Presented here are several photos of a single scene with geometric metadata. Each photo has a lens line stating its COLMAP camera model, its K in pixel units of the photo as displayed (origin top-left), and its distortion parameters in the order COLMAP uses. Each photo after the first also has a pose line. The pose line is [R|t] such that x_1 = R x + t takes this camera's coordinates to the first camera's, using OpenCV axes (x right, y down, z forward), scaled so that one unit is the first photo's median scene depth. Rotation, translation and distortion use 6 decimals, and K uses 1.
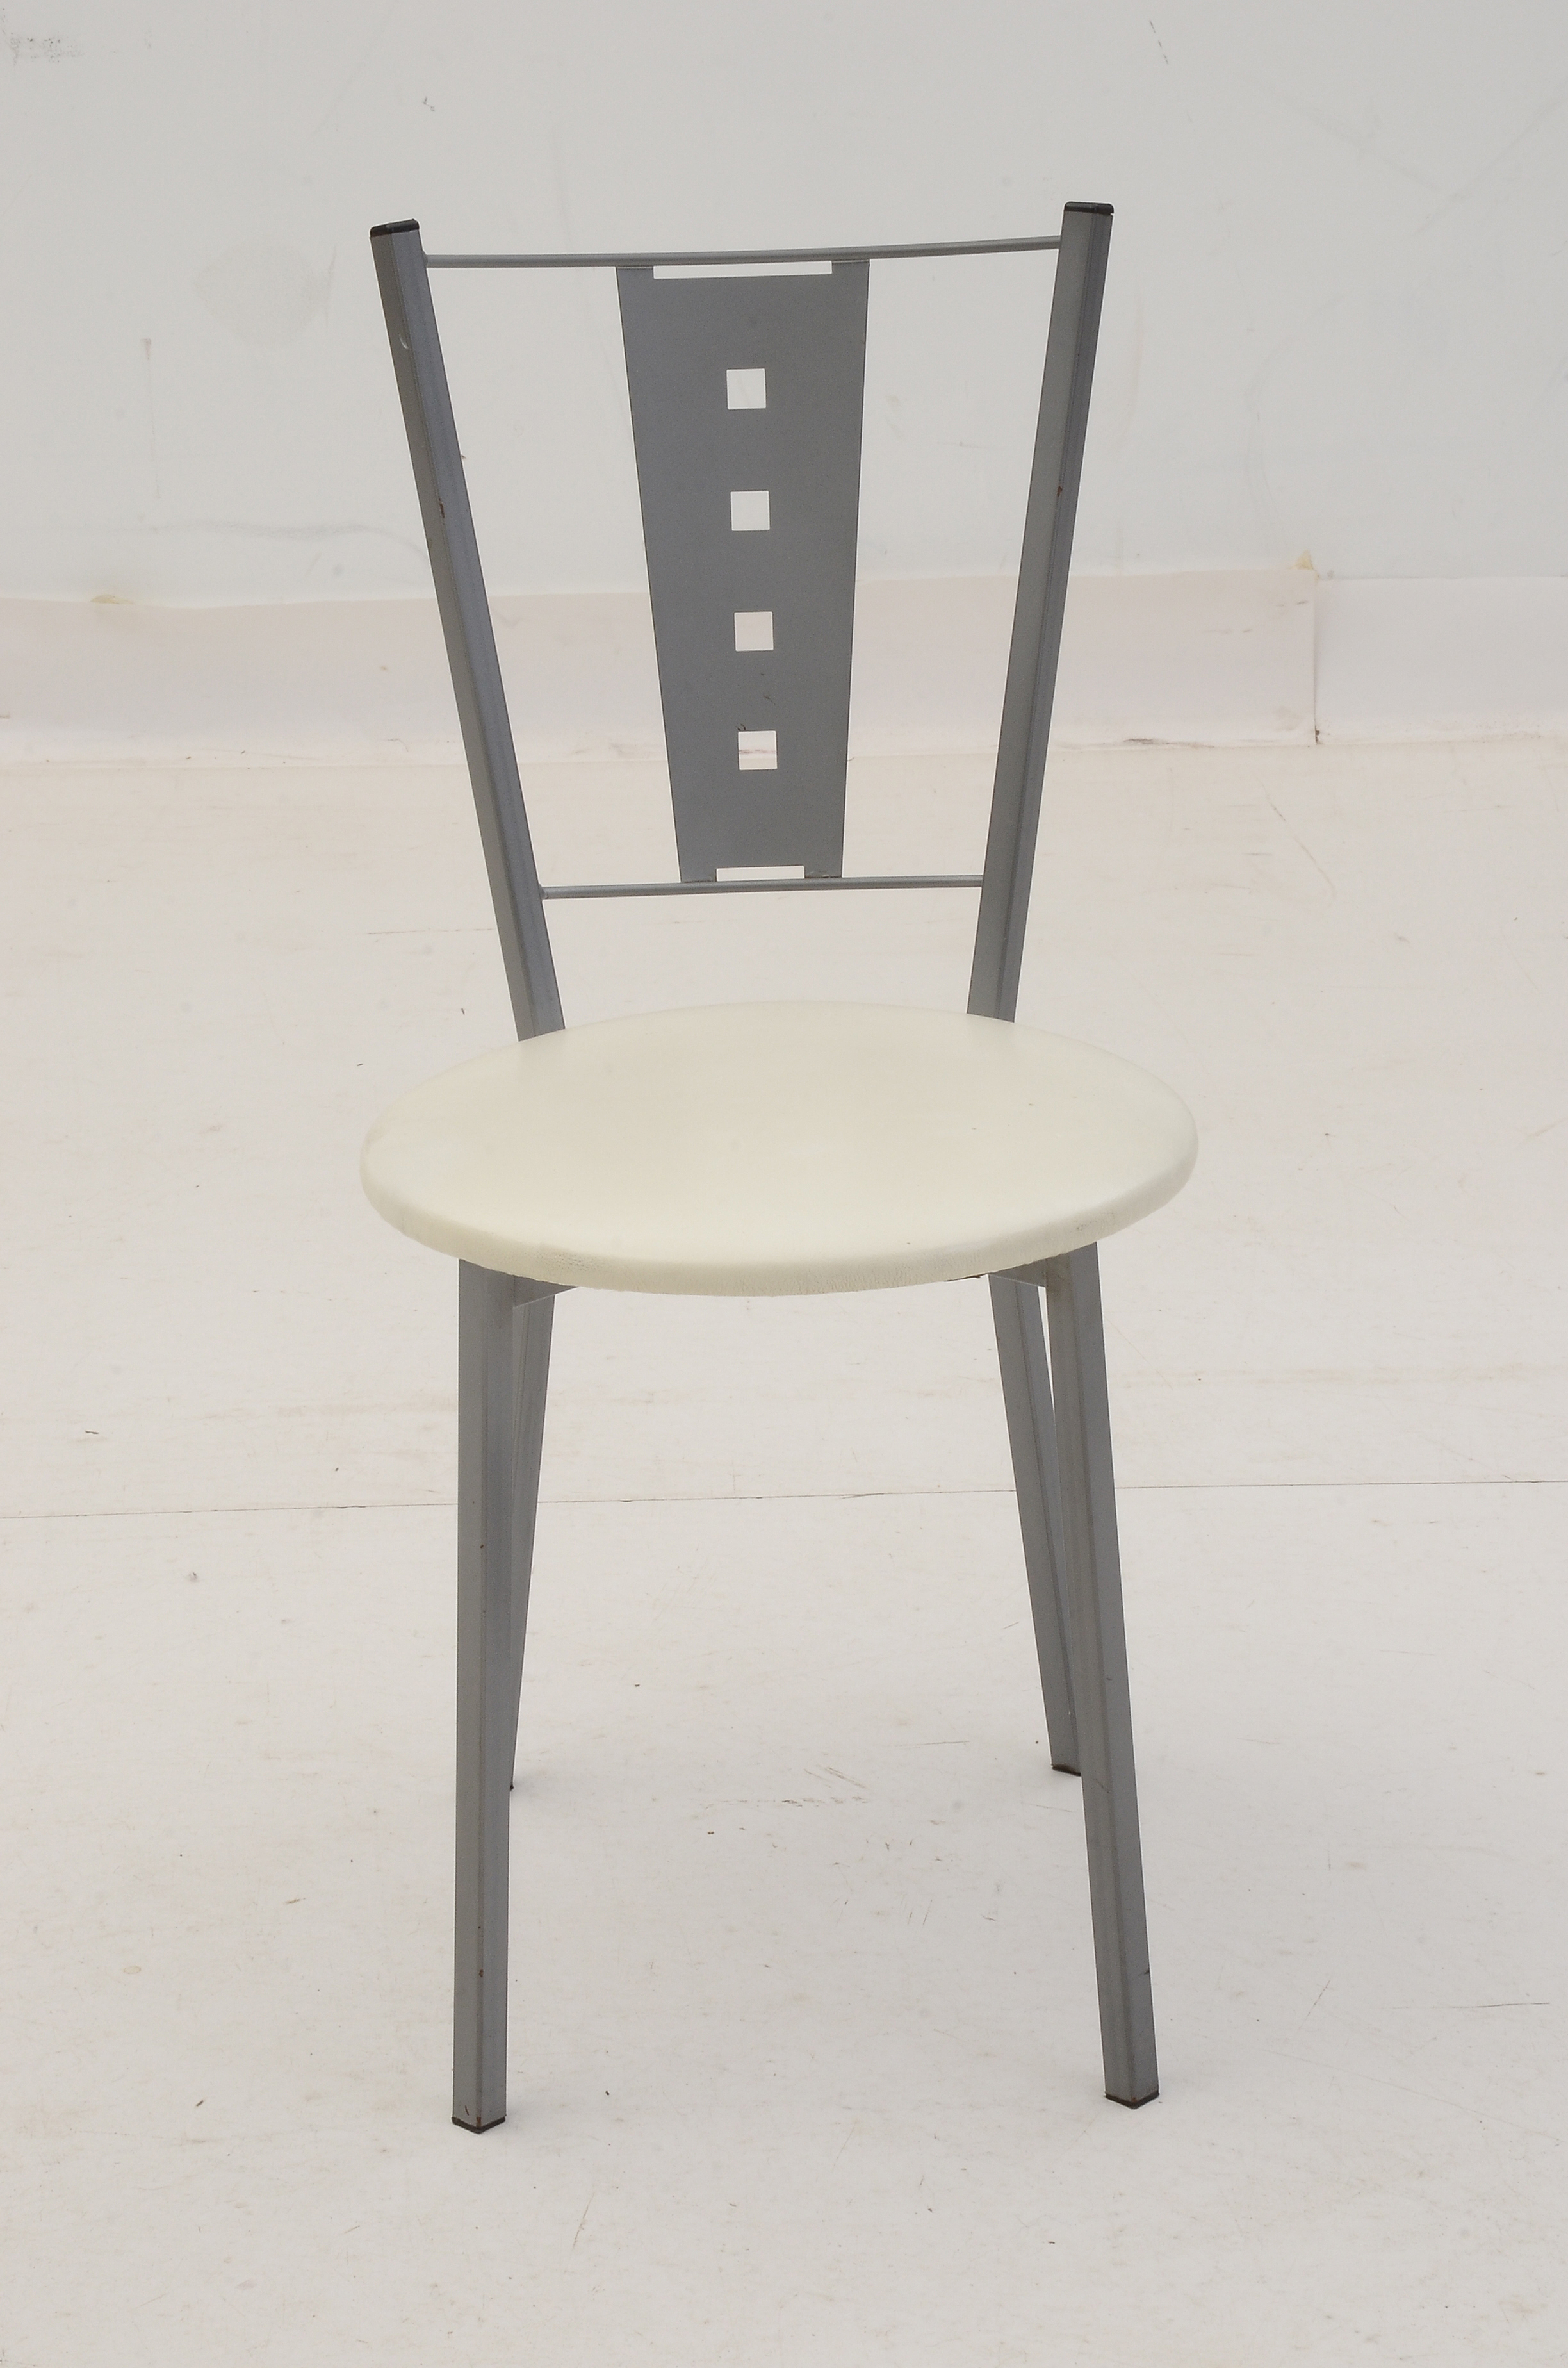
lens RADIAL K [[7075.1, 0, 784.0], [0, 7075.1, 1184.0], [0, 0, 1]] dist [0.889110, 1.906302]
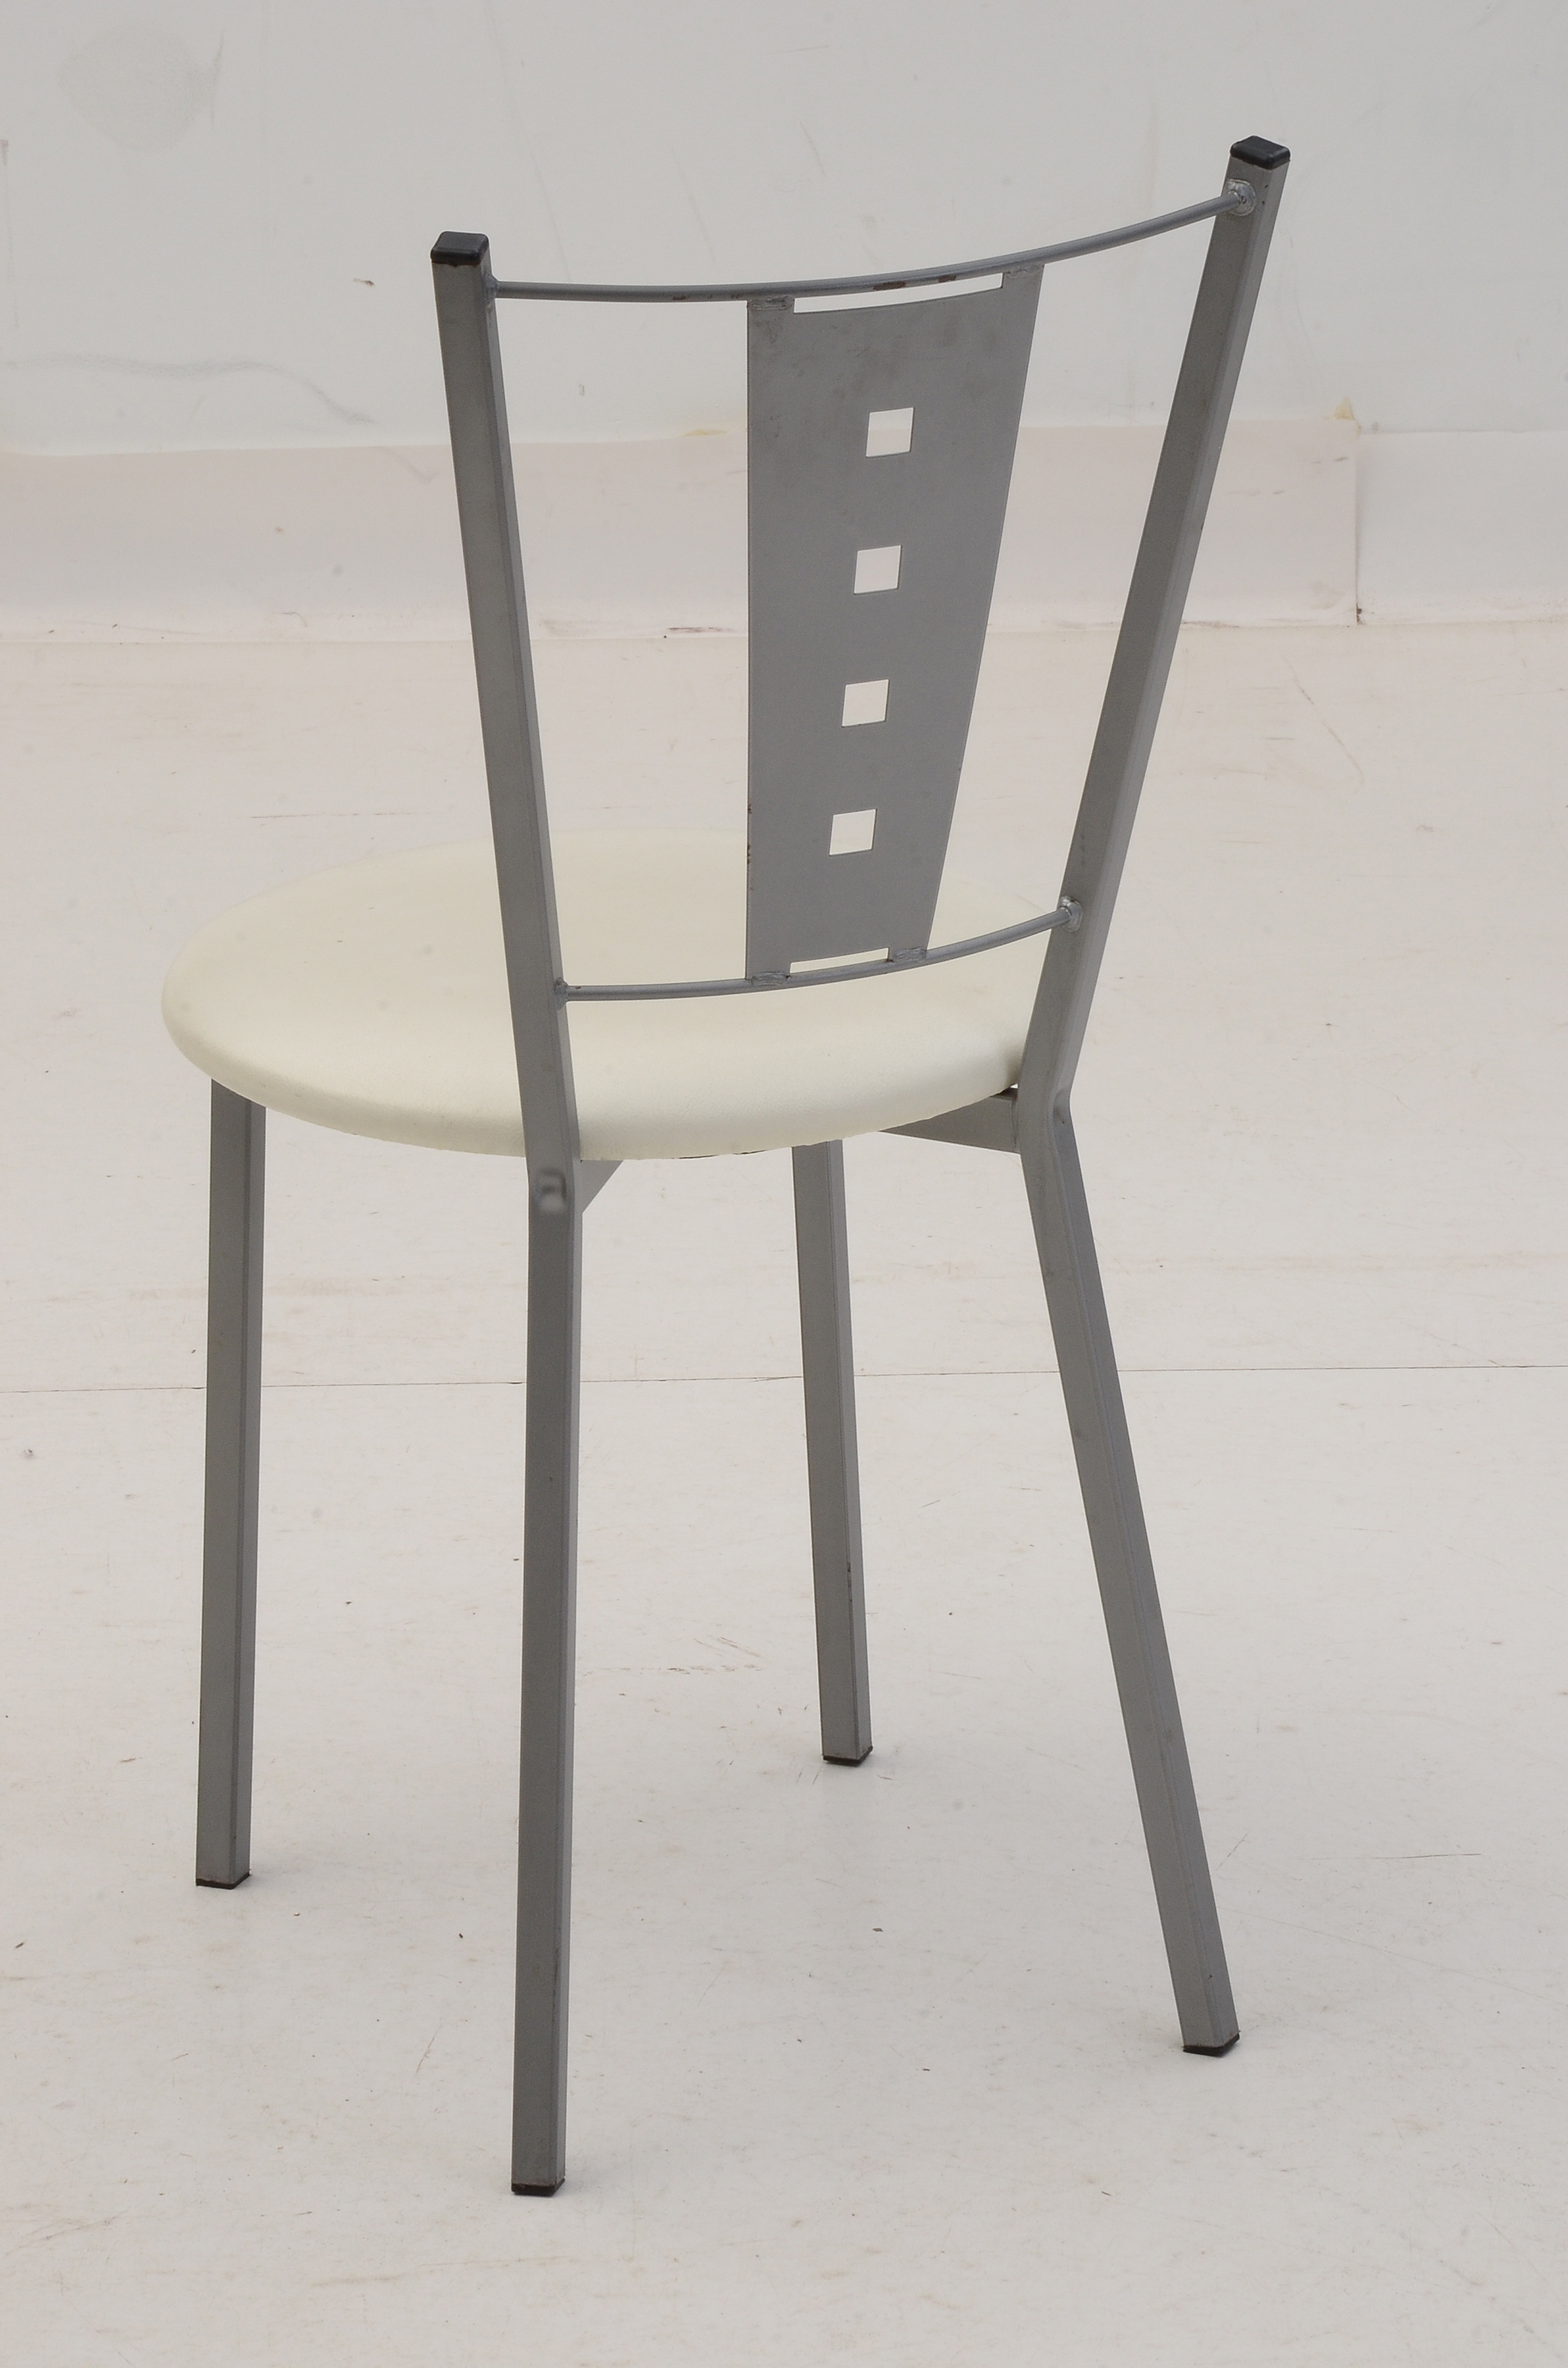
lens RADIAL K [[9235.8, 0, 784.0], [0, 9235.8, 1184.0], [0, 0, 1]] dist [1.502532, 0.030410]
pose [[0.999909, 0.006868, -0.011616, 0.030085], [-0.007204, 0.999549, -0.029137, 0.063325], [0.011411, 0.029218, 0.999508, -0.206027]]
